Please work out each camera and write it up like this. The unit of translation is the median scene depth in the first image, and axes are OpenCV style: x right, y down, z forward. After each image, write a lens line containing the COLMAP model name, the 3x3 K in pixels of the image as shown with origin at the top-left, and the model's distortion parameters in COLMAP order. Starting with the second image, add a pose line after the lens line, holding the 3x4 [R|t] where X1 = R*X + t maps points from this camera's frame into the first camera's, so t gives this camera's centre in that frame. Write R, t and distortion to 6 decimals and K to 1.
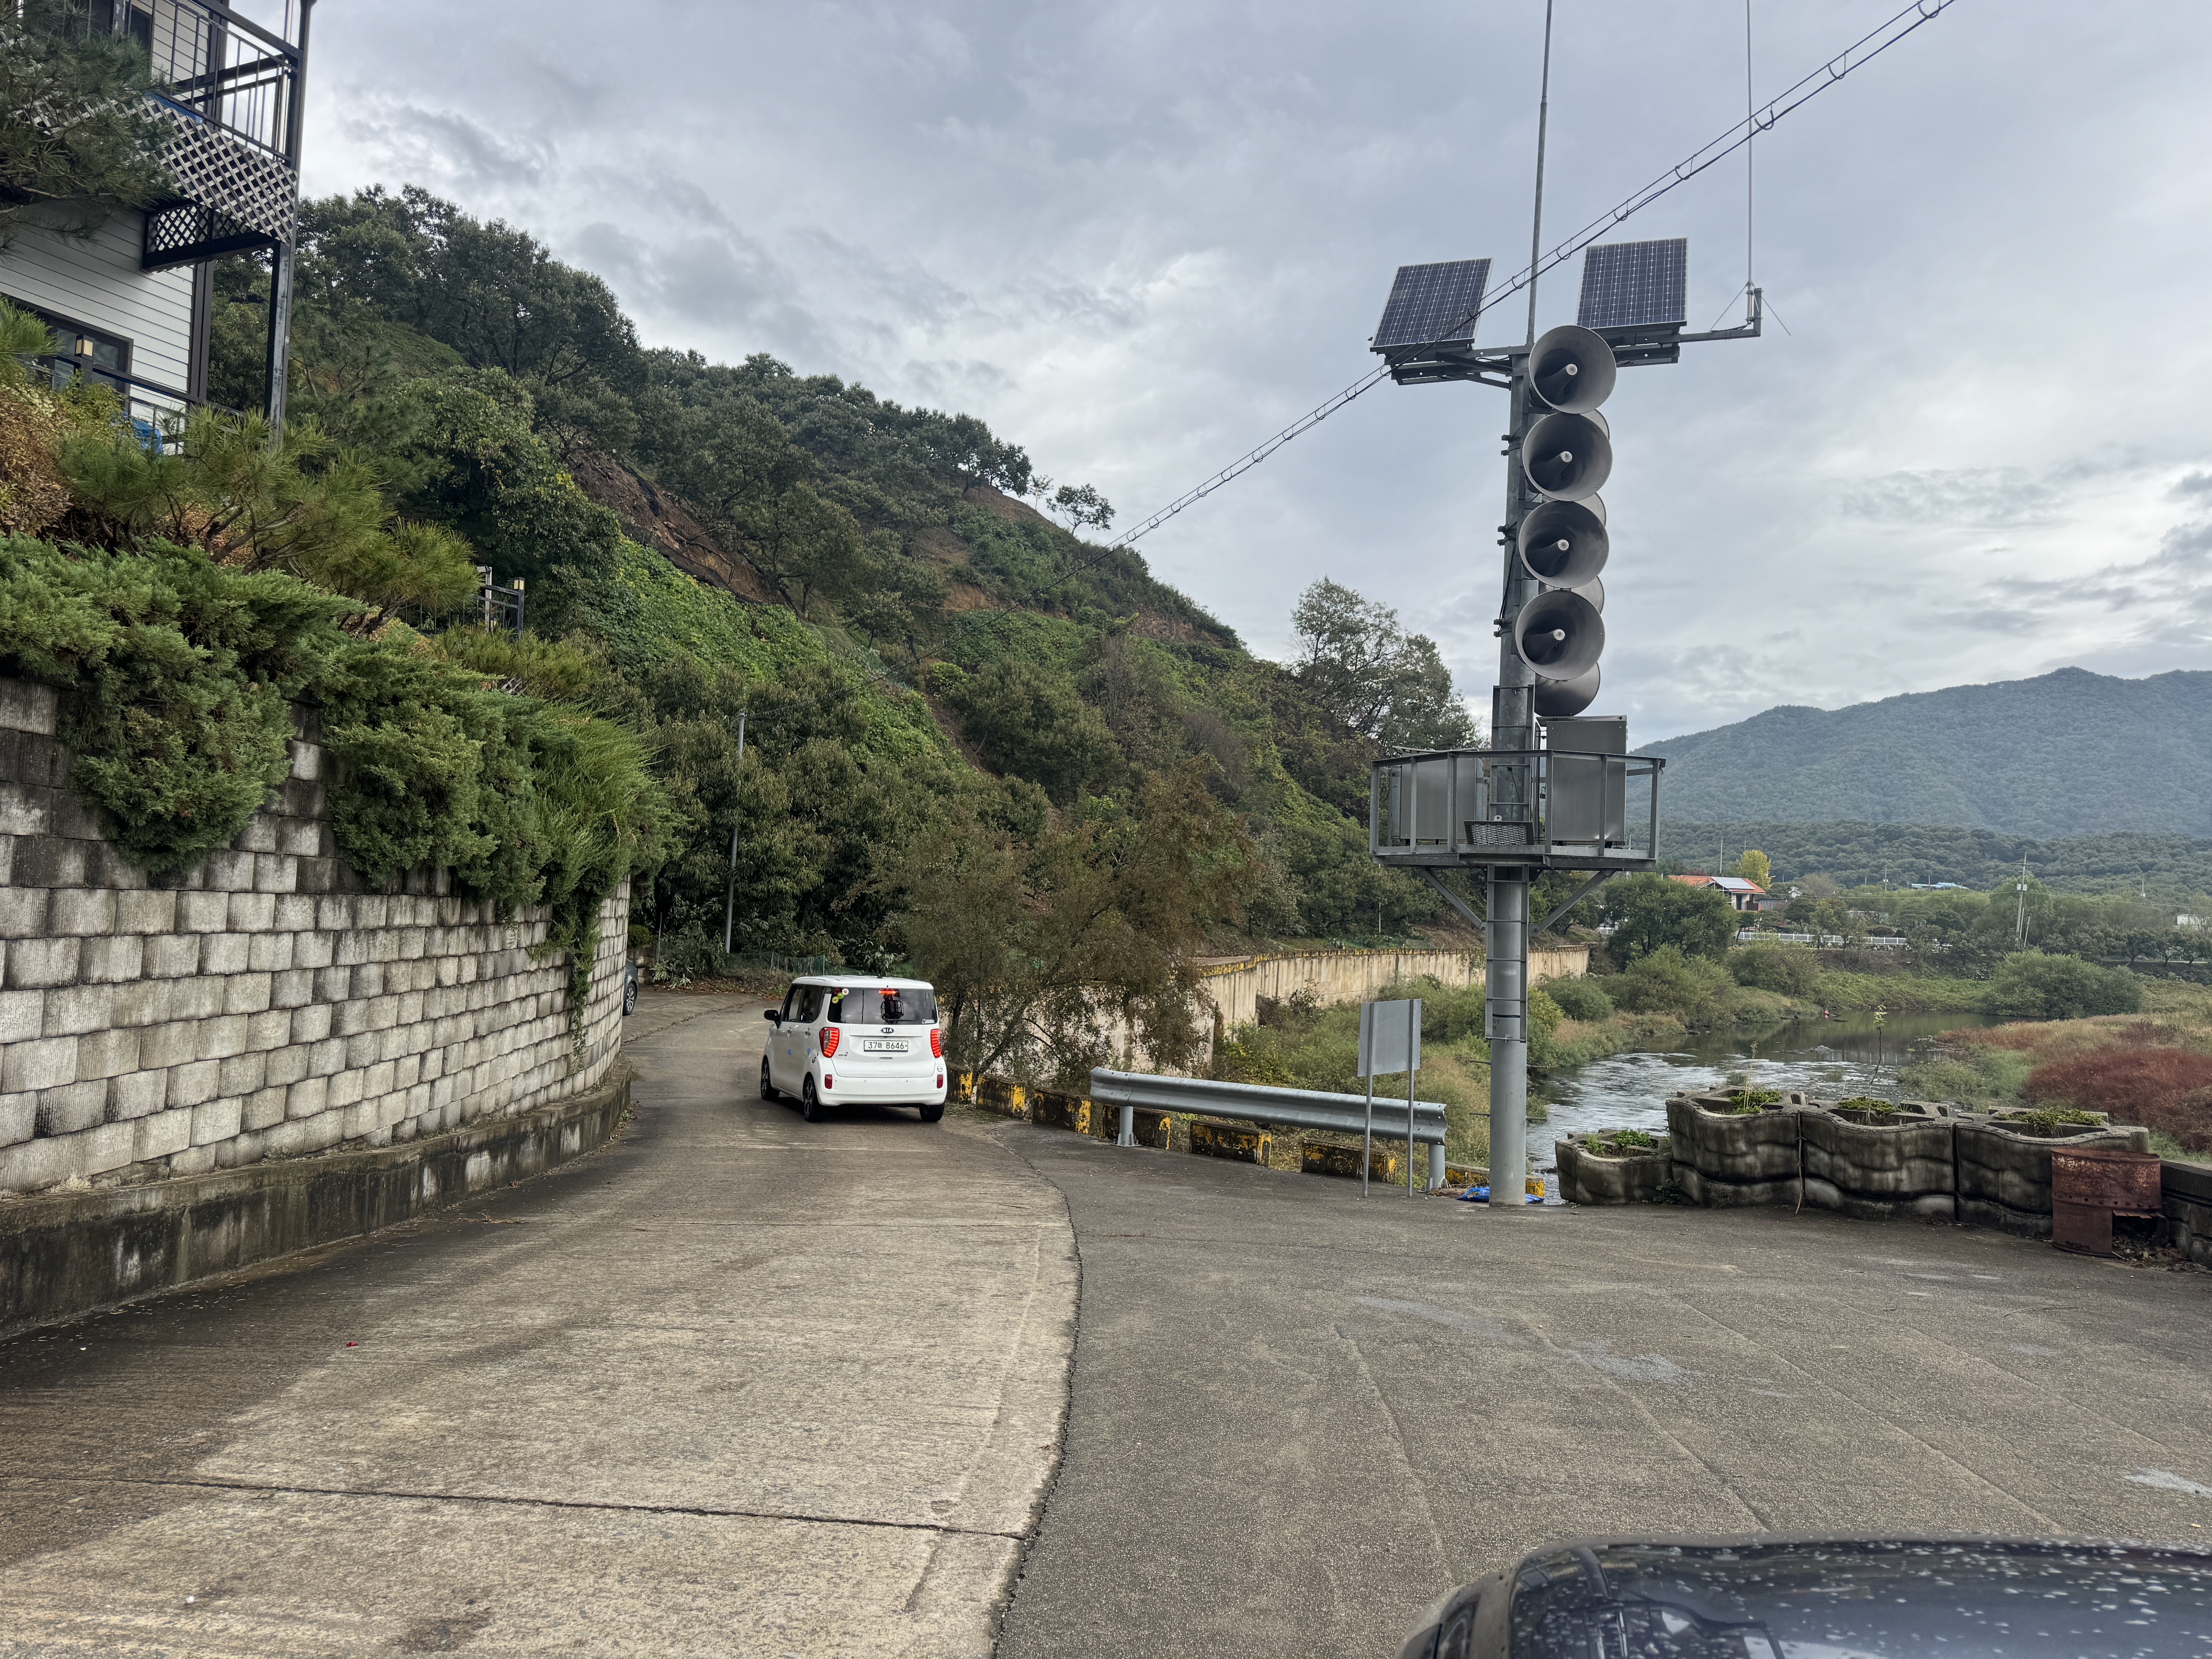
lens RADIAL K [[1535.0, 0, 1102.1], [0, 1535.0, 833.8], [0, 0, 1]] dist [0.063236, -0.073280]
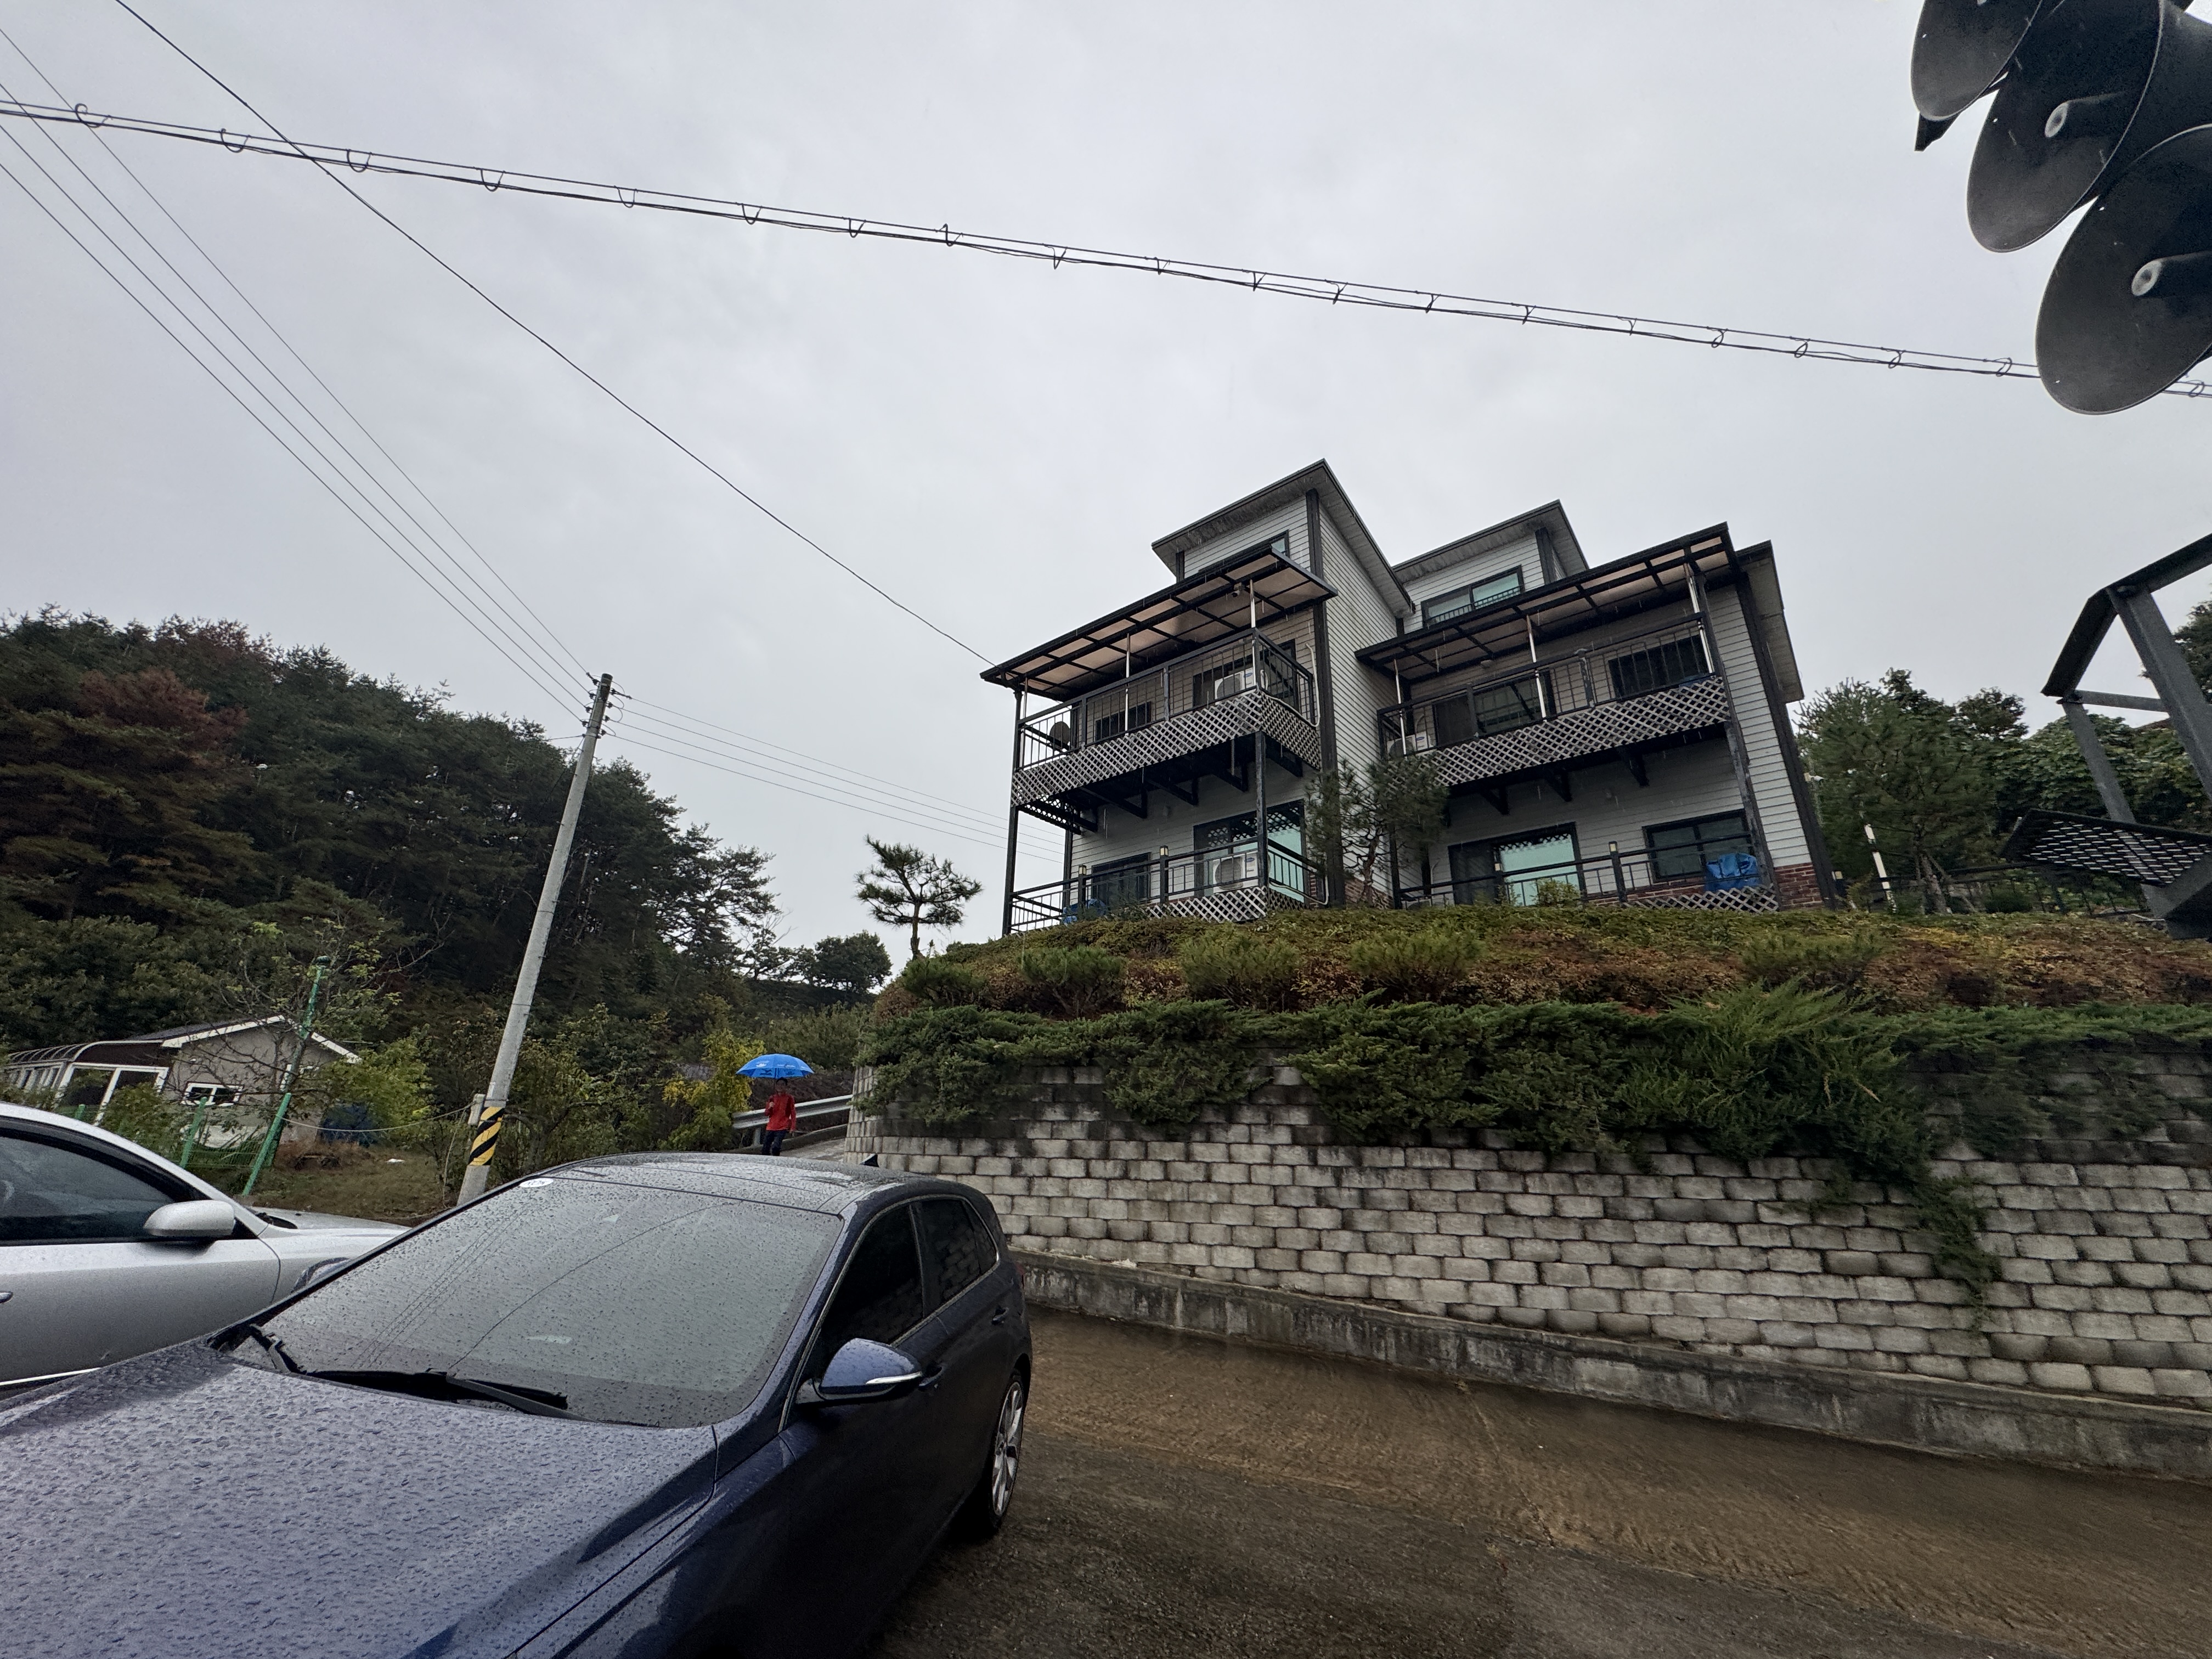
lens RADIAL K [[871.8, 0, 1115.6], [0, 871.8, 820.0], [0, 0, 1]] dist [-0.005866, 0.001141]
pose [[-0.266639, -0.379604, -0.885892, 0.755981], [0.015220, 0.917396, -0.397685, 0.105353], [0.963676, -0.119521, -0.238836, 1.191082]]
